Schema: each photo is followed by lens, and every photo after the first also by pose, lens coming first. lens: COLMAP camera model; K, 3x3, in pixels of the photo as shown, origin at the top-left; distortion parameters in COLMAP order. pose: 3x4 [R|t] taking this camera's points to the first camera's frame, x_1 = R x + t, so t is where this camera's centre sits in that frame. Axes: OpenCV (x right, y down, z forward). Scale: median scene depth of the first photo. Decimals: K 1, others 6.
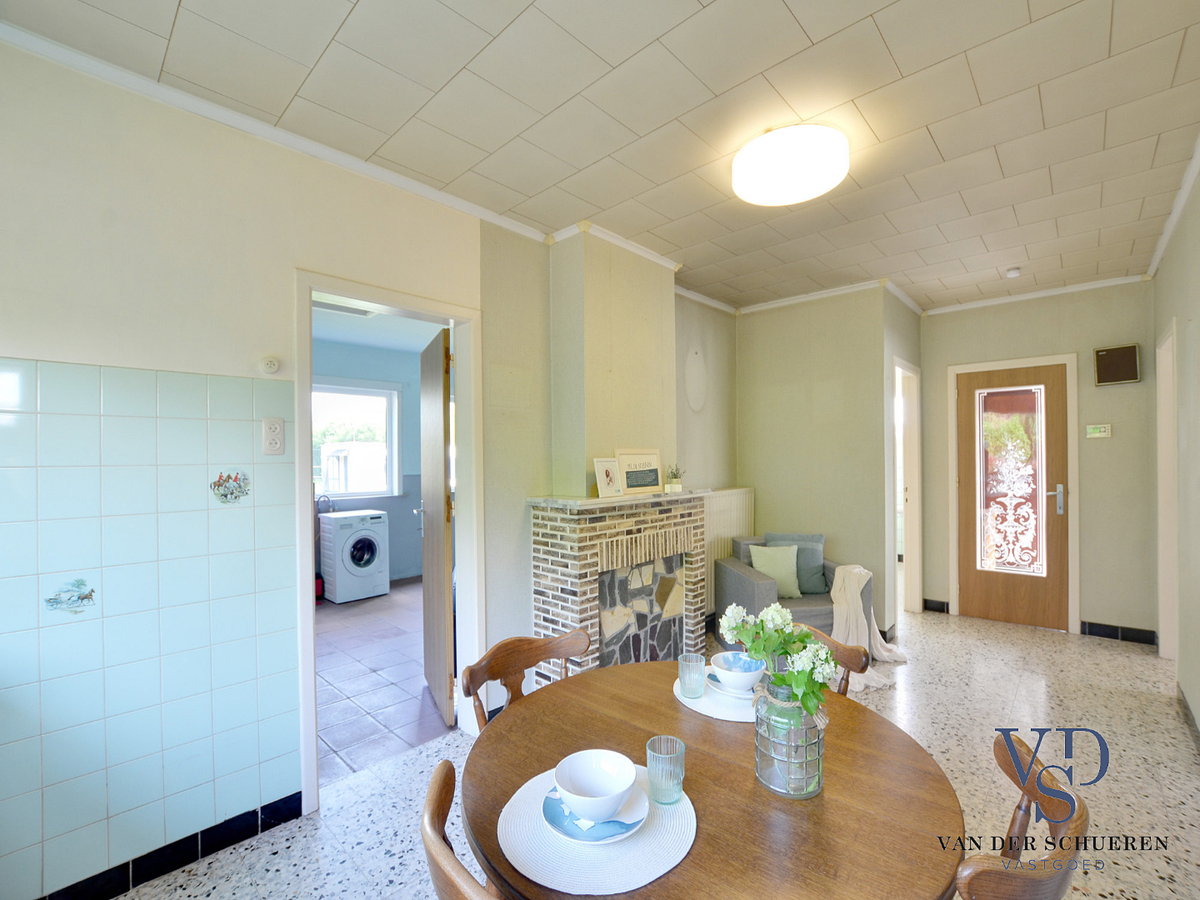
lens RADIAL K [[521.8, 0, 604.4], [0, 521.8, 458.8], [0, 0, 1]] dist [-0.035549, 0.005171]
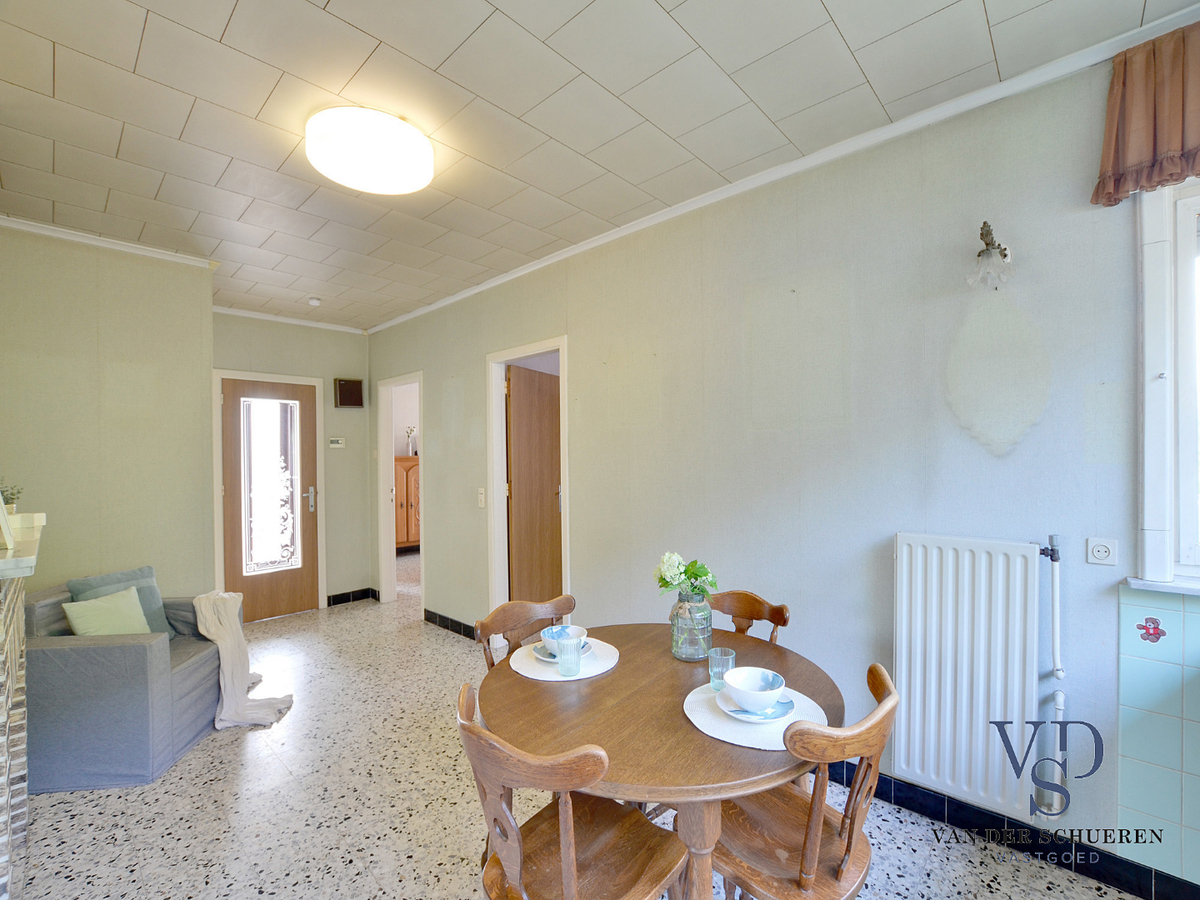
lens RADIAL K [[521.8, 0, 608.0], [0, 521.8, 457.2], [0, 0, 1]] dist [-0.035549, 0.005171]
pose [[-0.018398, 0.008781, 0.999792, -0.373384], [0.016442, 0.999829, -0.008479, 0.004044], [-0.999696, 0.016283, -0.018539, 0.378097]]
